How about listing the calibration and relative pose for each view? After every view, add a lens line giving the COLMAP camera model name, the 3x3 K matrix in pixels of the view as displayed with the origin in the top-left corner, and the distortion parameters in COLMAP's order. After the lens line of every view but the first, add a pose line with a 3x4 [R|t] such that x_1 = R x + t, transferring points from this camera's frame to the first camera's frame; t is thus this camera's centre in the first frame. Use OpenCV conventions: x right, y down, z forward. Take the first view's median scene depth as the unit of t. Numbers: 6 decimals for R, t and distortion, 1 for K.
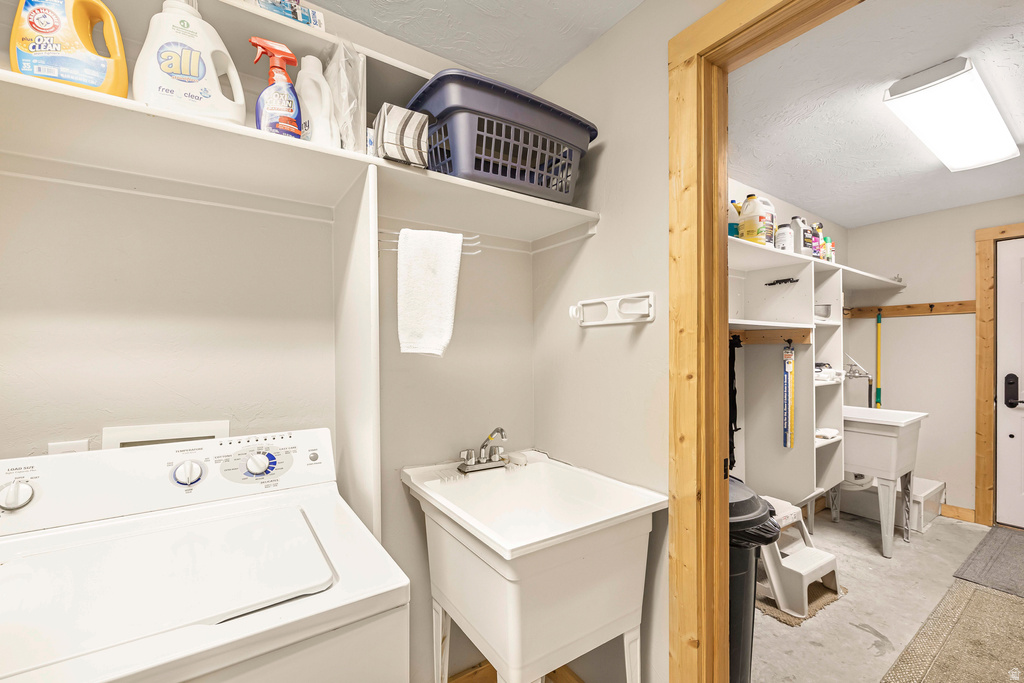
lens RADIAL K [[426.6, 0, 509.8], [0, 426.6, 346.0], [0, 0, 1]] dist [-0.003532, -0.000357]
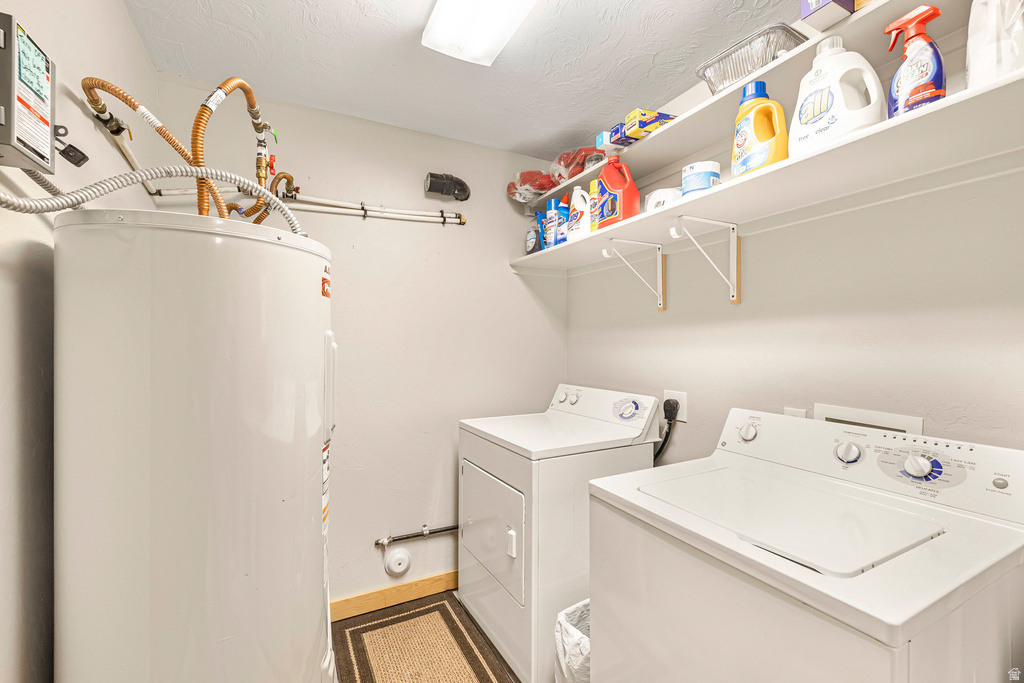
lens RADIAL K [[426.6, 0, 510.7], [0, 426.6, 343.8], [0, 0, 1]] dist [-0.003532, -0.000357]
pose [[-0.129311, 0.008800, -0.991565, 0.530893], [0.009340, 0.999927, 0.007656, -0.009248], [0.991560, -0.008271, -0.129384, 0.282335]]
